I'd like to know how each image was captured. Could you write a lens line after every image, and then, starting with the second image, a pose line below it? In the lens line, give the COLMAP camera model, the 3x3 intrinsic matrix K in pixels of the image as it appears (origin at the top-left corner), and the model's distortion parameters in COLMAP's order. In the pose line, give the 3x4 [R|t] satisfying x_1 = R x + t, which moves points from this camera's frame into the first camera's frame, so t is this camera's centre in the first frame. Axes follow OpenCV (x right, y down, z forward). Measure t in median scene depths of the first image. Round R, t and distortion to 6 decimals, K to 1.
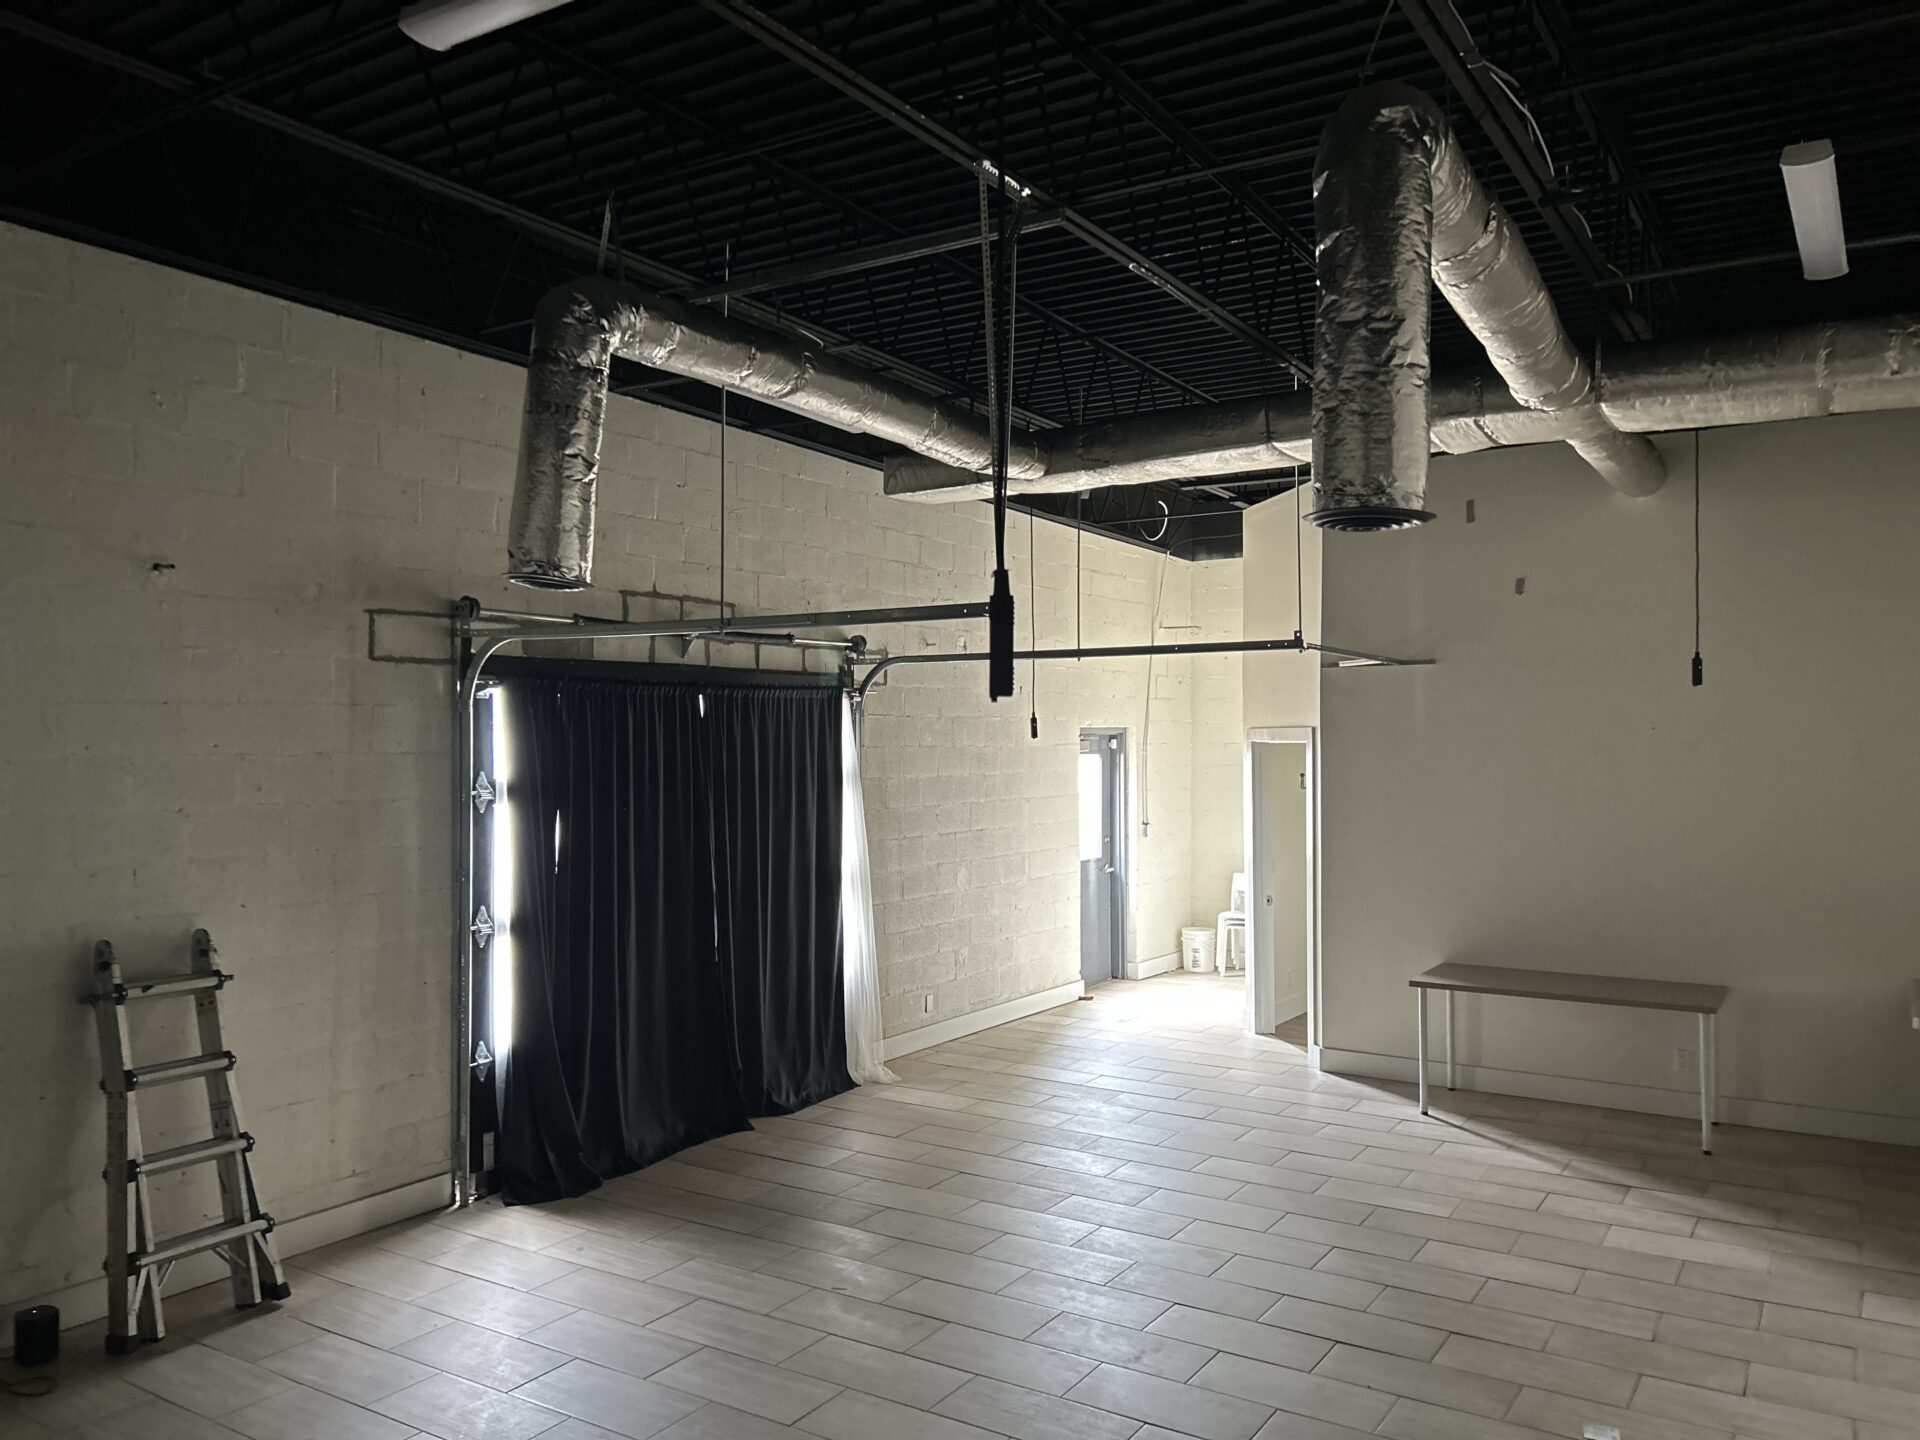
lens RADIAL K [[1455.9, 0, 960.7], [0, 1455.9, 724.3], [0, 0, 1]] dist [0.039485, -0.035486]
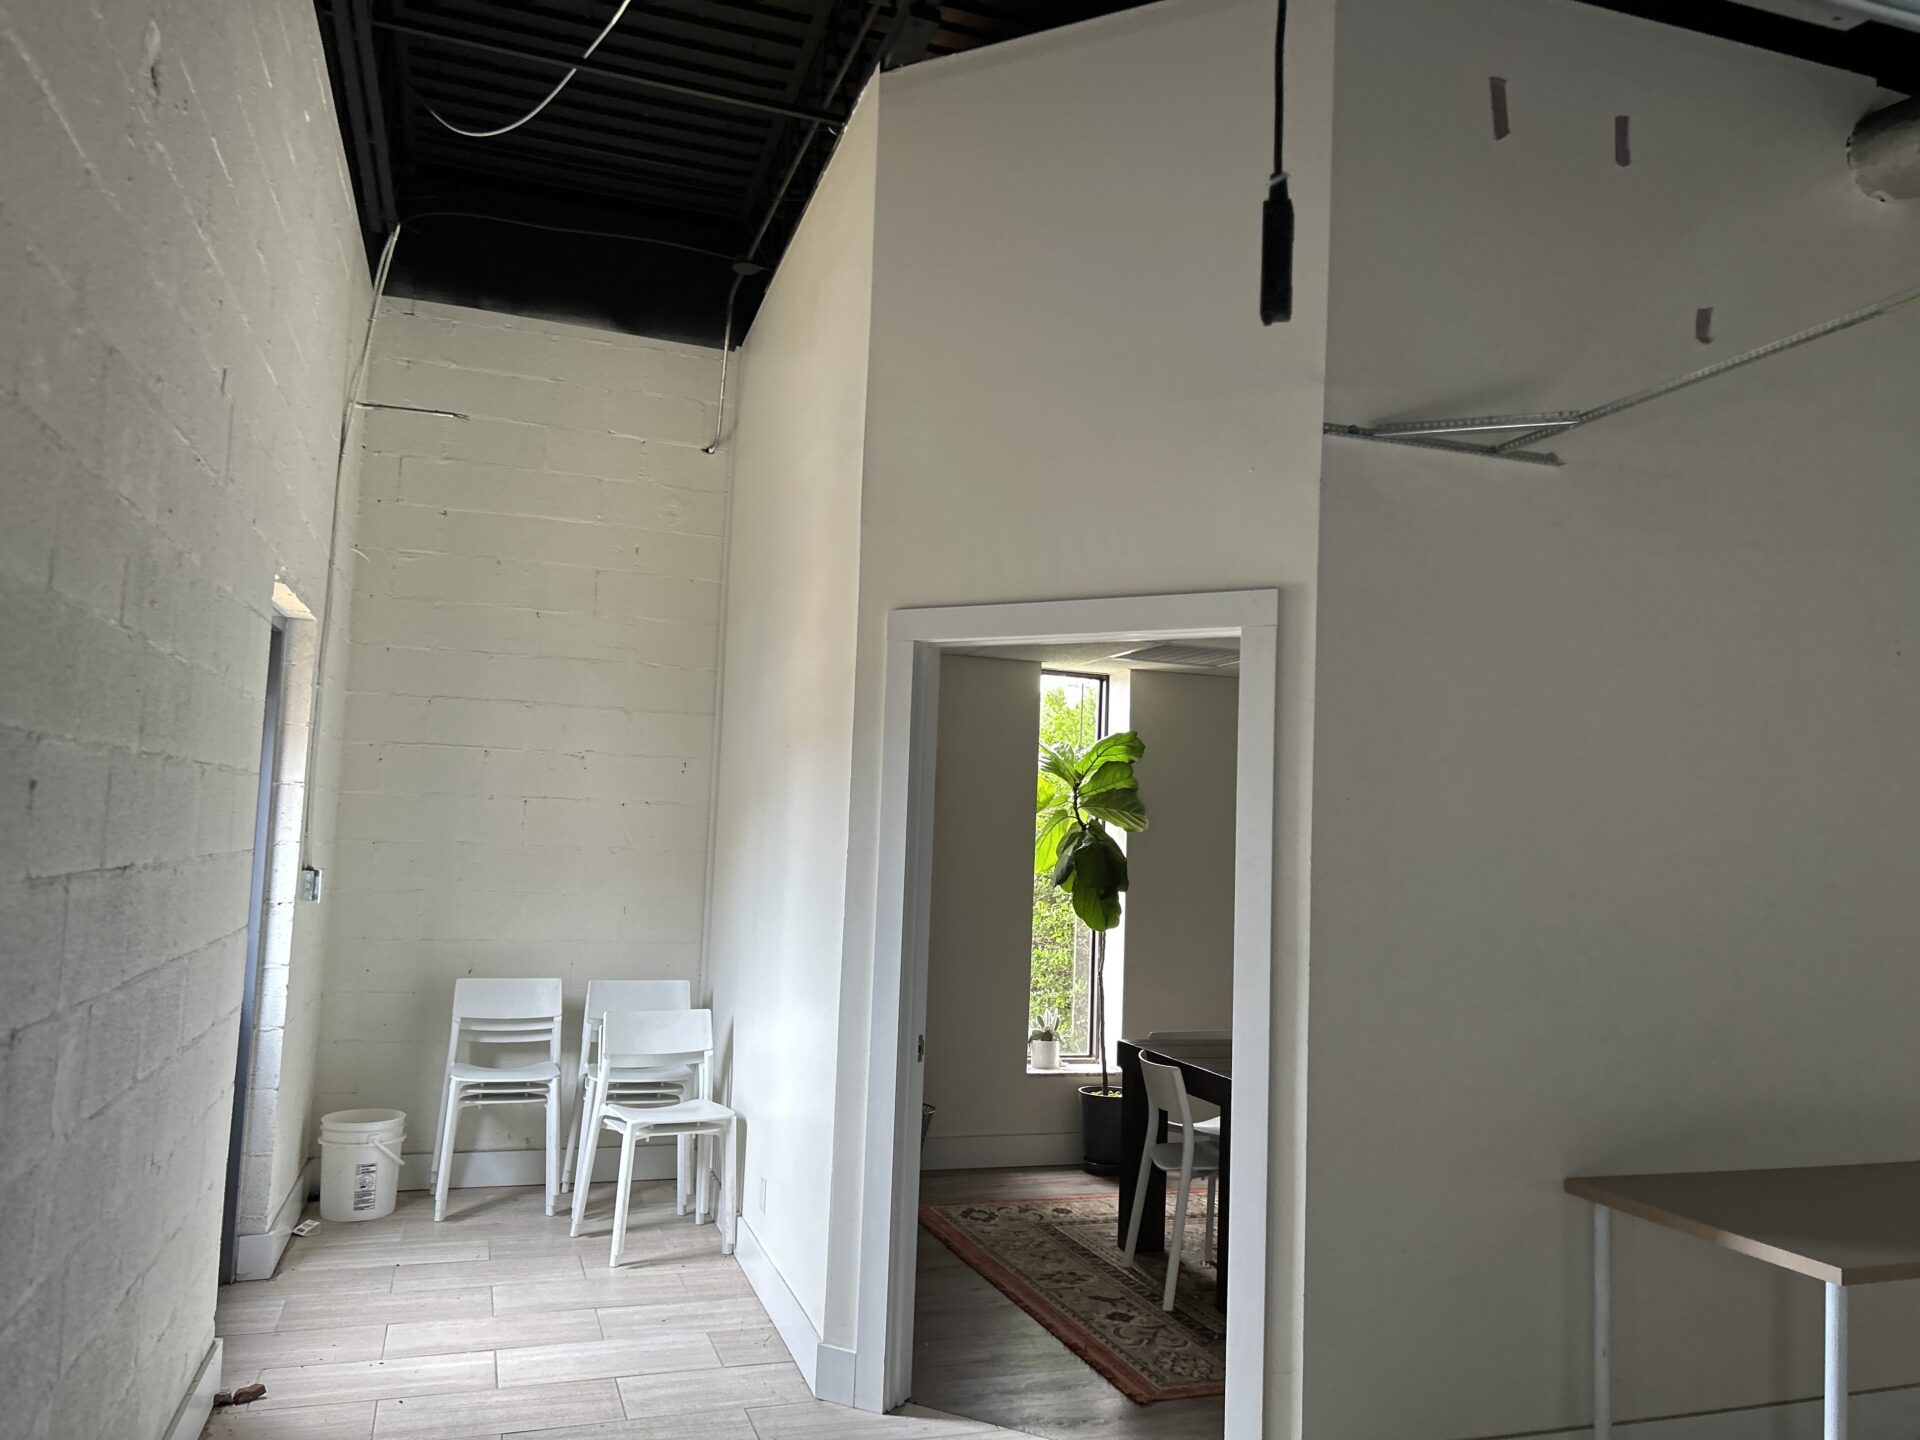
lens RADIAL K [[1455.9, 0, 963.9], [0, 1455.9, 717.9], [0, 0, 1]] dist [0.039485, -0.035486]
pose [[0.624482, 0.089569, 0.775886, -0.107168], [-0.046434, 0.995903, -0.077595, 0.073305], [-0.779658, 0.012429, 0.626082, 0.878528]]
